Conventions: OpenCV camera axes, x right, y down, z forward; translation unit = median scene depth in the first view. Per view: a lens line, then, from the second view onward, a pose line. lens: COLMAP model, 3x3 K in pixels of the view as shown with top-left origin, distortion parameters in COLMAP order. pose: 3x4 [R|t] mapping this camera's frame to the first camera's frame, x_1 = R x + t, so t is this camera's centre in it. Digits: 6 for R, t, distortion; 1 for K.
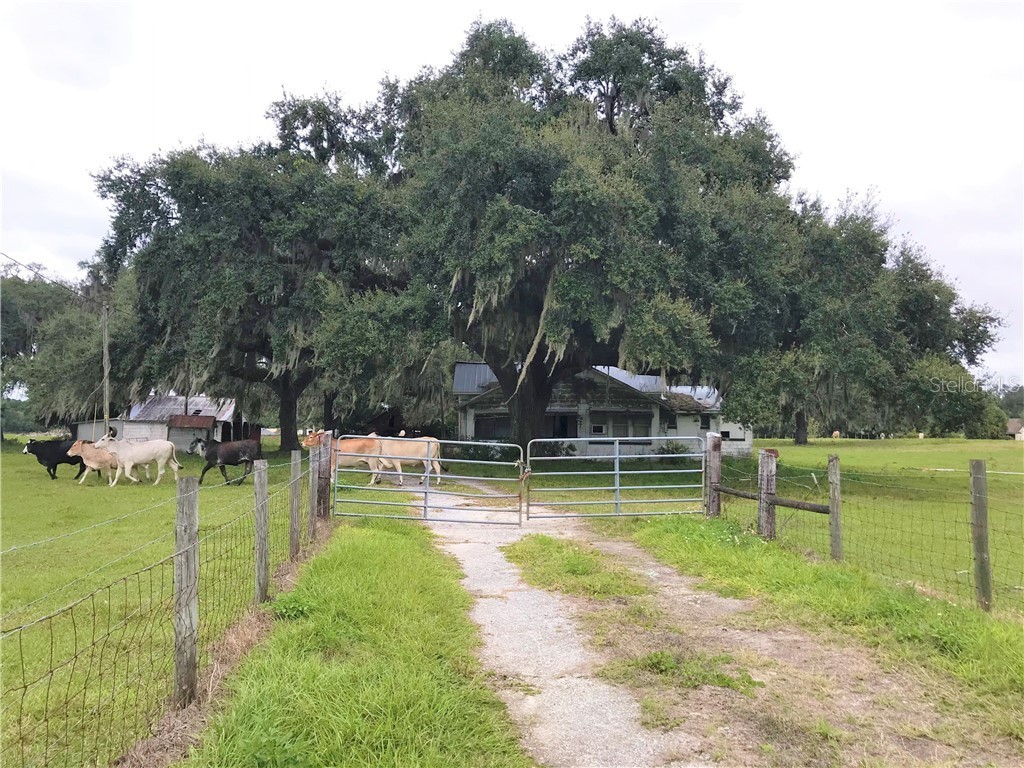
lens RADIAL K [[835.6, 0, 504.3], [0, 835.6, 381.7], [0, 0, 1]] dist [0.008116, -0.009933]
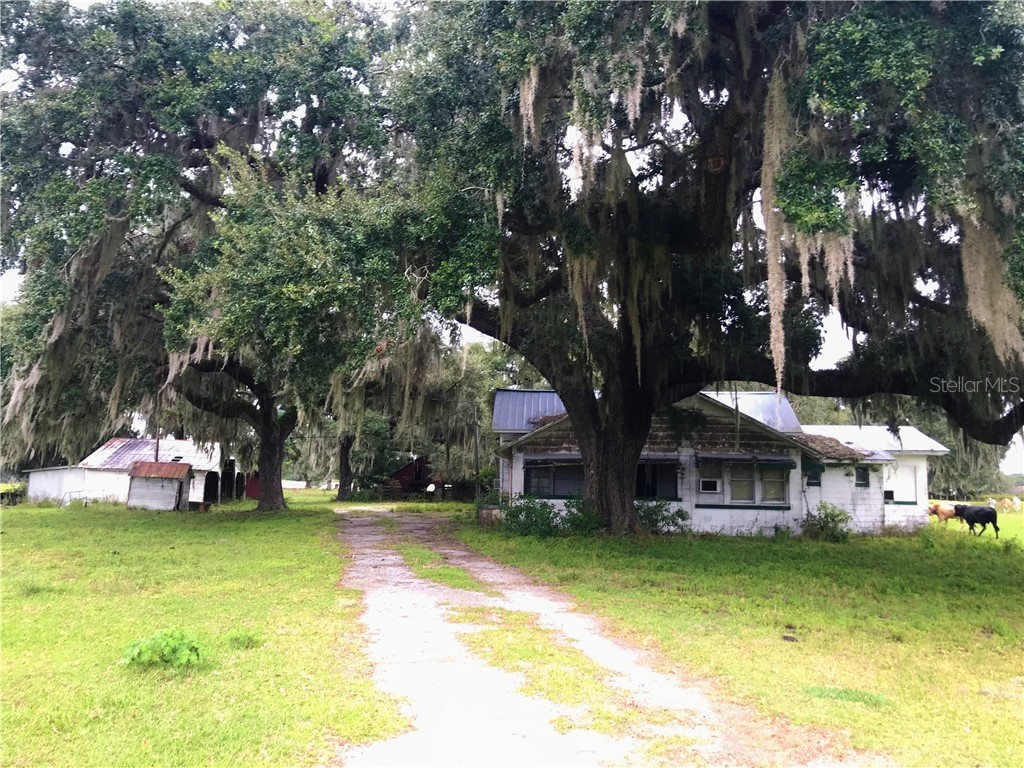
lens RADIAL K [[842.1, 0, 509.7], [0, 842.1, 370.5], [0, 0, 1]] dist [0.010636, -0.012572]
pose [[0.999312, 0.006528, -0.036509, -0.031183], [-0.009361, 0.996910, -0.077996, 0.025915], [0.035887, 0.078284, 0.996285, 0.421336]]
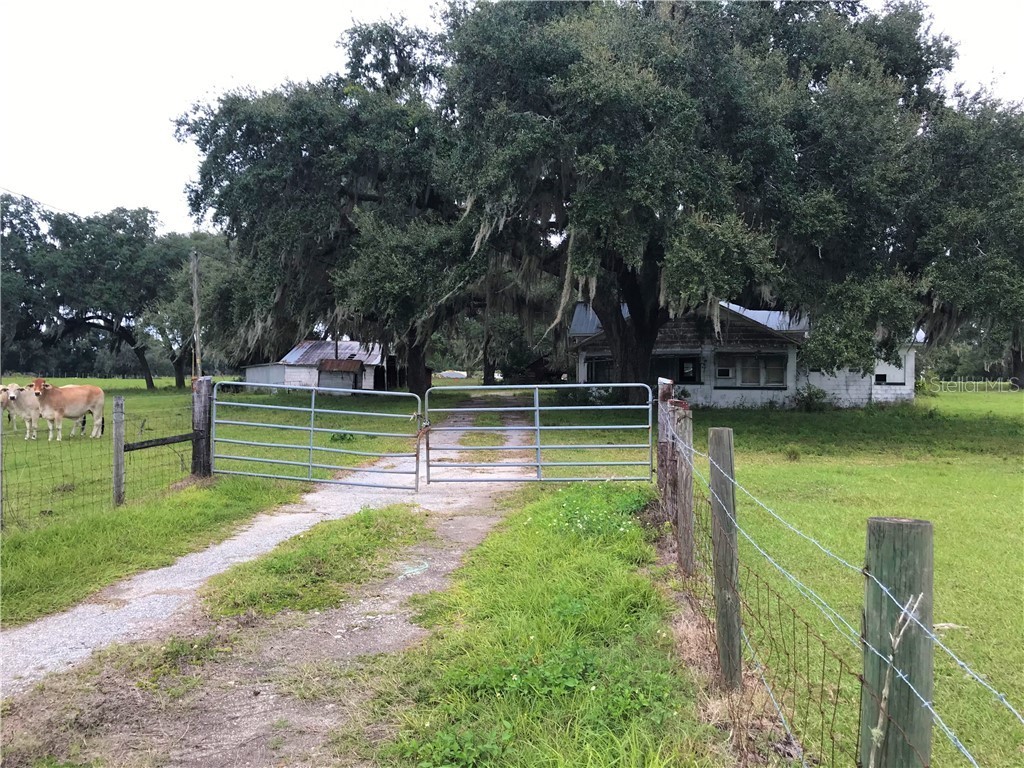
lens RADIAL K [[842.1, 0, 509.7], [0, 842.1, 370.5], [0, 0, 1]] dist [0.010636, -0.012572]
pose [[0.973846, -0.002205, -0.227200, 0.124987], [0.014687, 0.998472, 0.053264, 0.004249], [0.226736, -0.055208, 0.972390, 0.090495]]
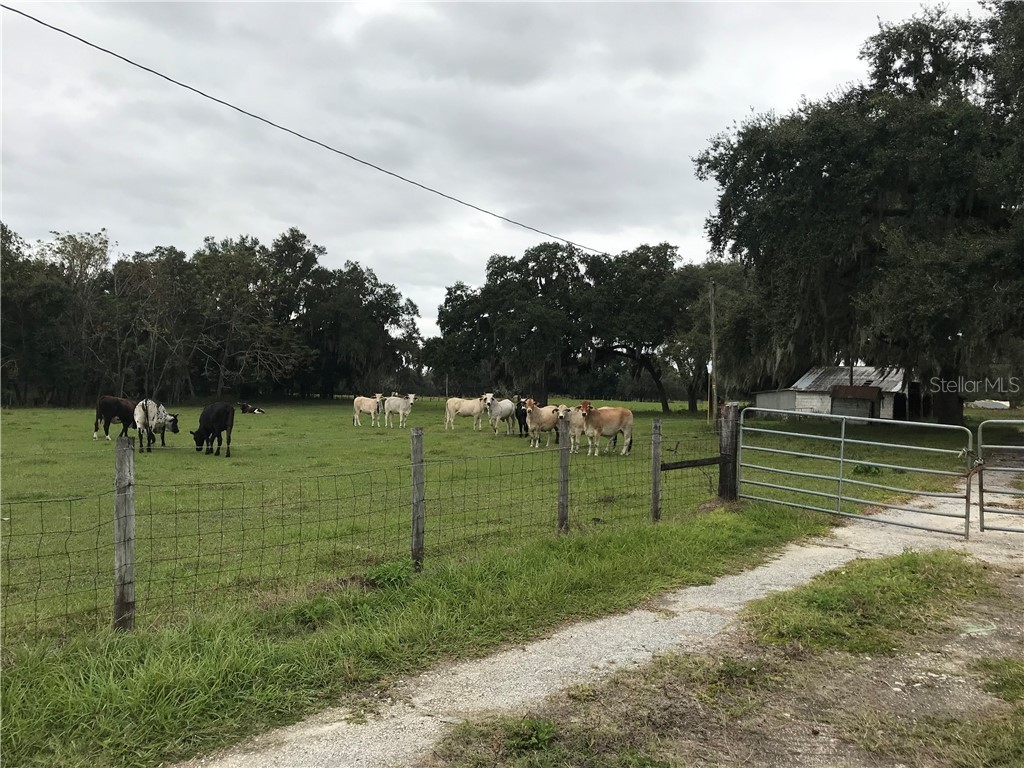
lens RADIAL K [[835.6, 0, 504.3], [0, 835.6, 381.7], [0, 0, 1]] dist [0.008116, -0.009933]
pose [[0.681796, -0.000227, -0.731543, 0.115813], [0.025920, 0.999380, 0.023847, 0.003162], [0.731083, -0.035221, 0.681378, 0.086379]]
